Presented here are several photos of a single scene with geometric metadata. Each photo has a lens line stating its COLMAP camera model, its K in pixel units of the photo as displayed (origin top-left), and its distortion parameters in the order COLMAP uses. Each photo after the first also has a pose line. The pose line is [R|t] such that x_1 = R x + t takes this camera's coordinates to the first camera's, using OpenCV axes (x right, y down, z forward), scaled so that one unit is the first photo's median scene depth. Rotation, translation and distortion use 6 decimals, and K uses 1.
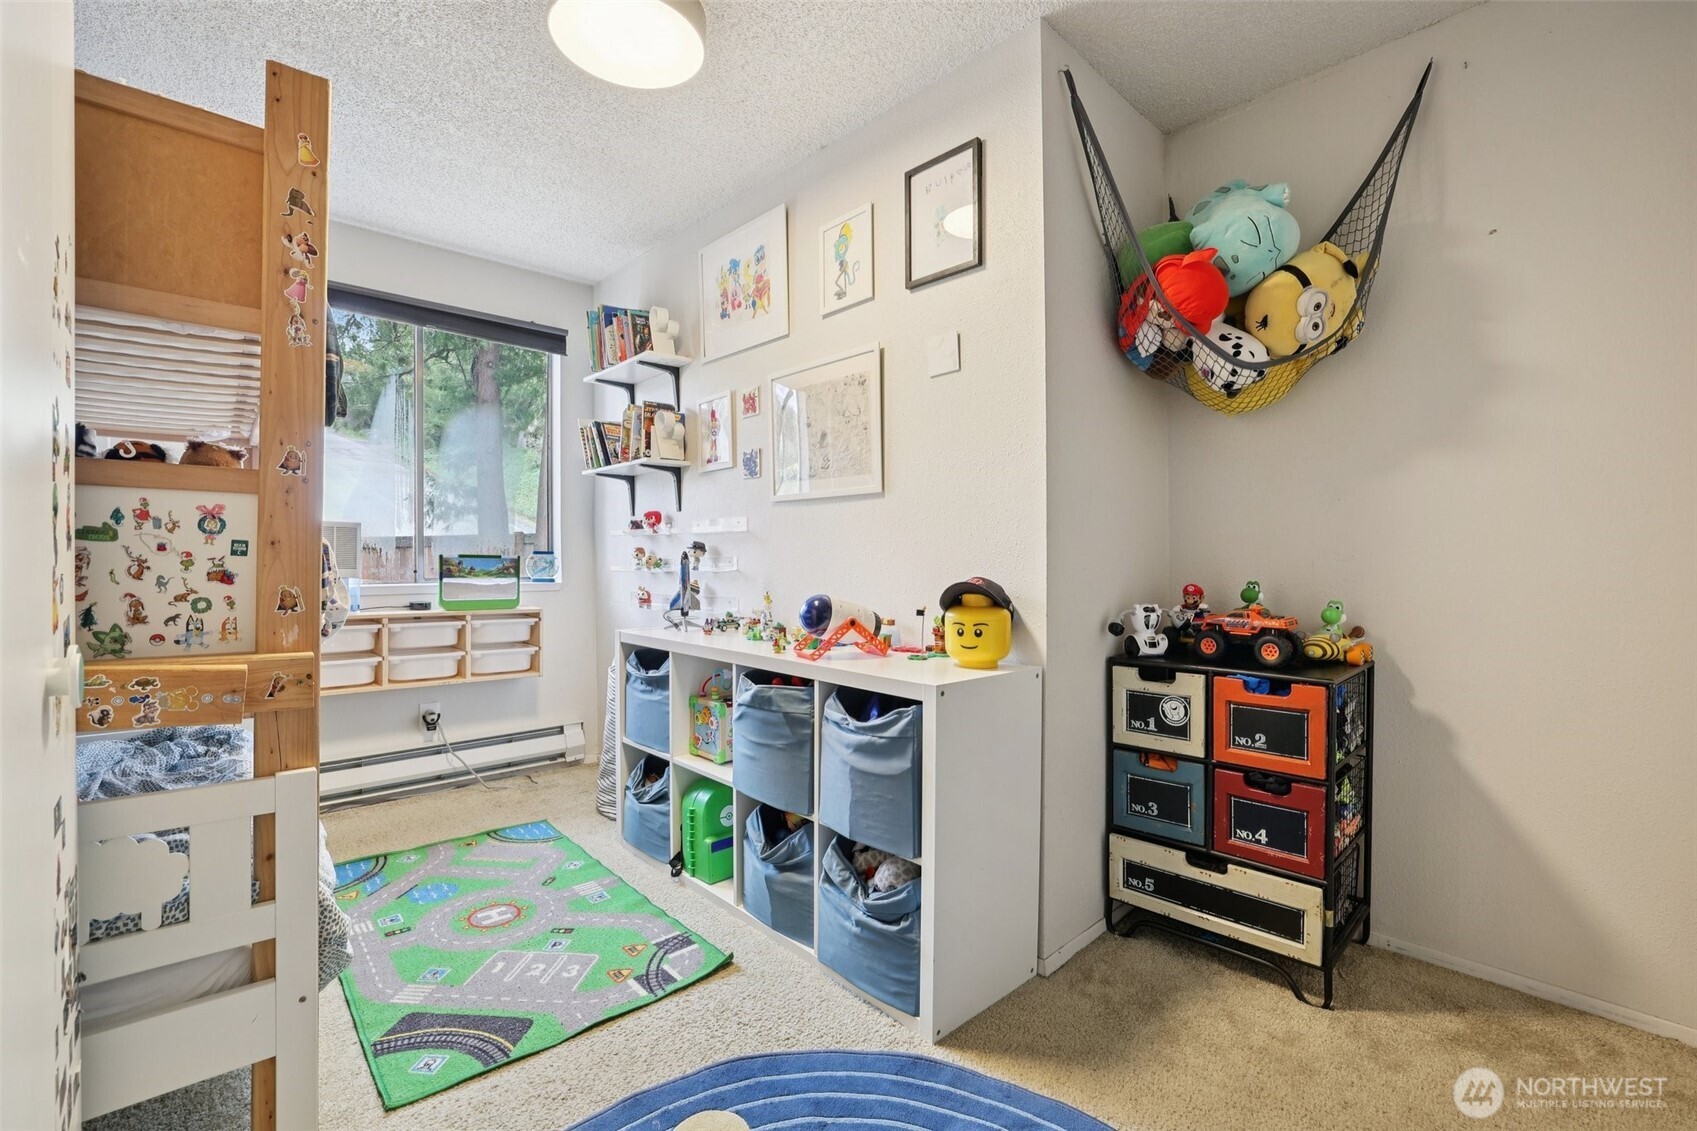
lens RADIAL K [[735.0, 0, 846.6], [0, 735.0, 562.2], [0, 0, 1]] dist [-0.043018, 0.015211]
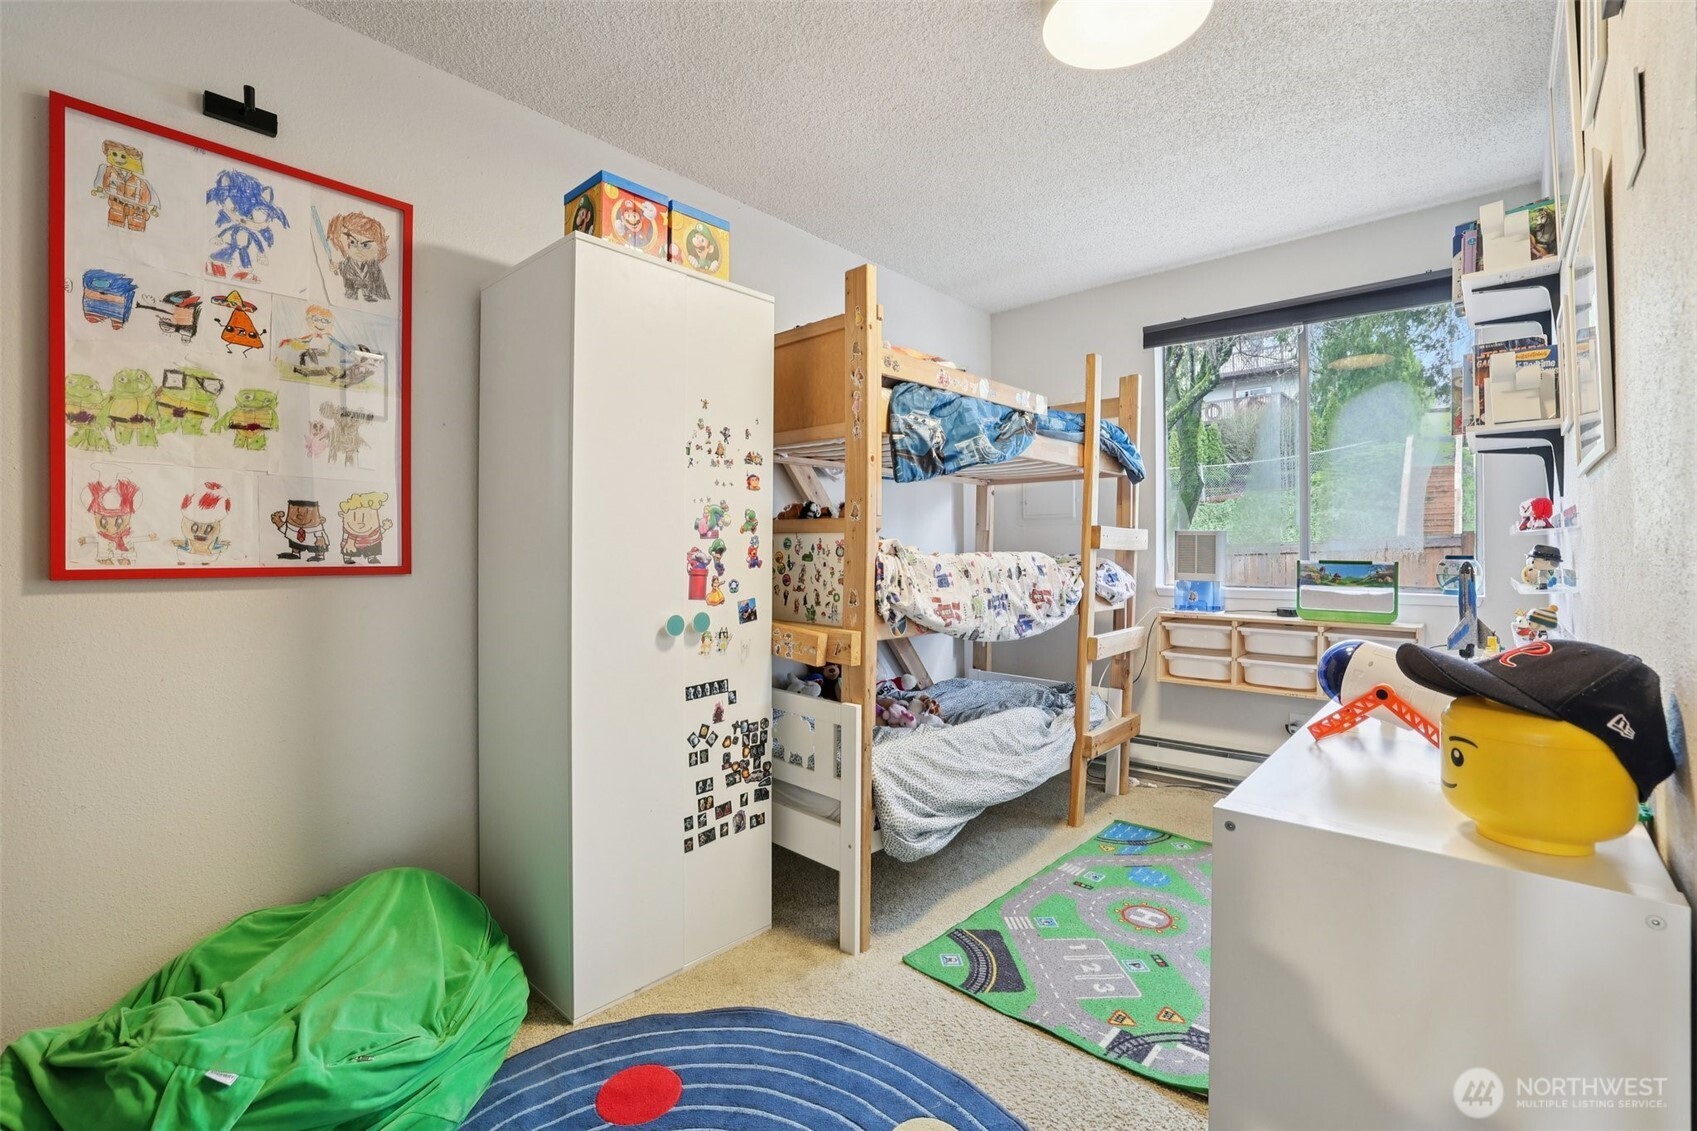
lens RADIAL K [[735.0, 0, 848.3], [0, 735.0, 551.1], [0, 0, 1]] dist [-0.043018, 0.015211]
pose [[0.097109, -0.002466, -0.995271, 0.559475], [-0.002974, 0.999992, -0.002768, -0.030559], [0.995269, 0.003229, 0.097101, 0.535599]]
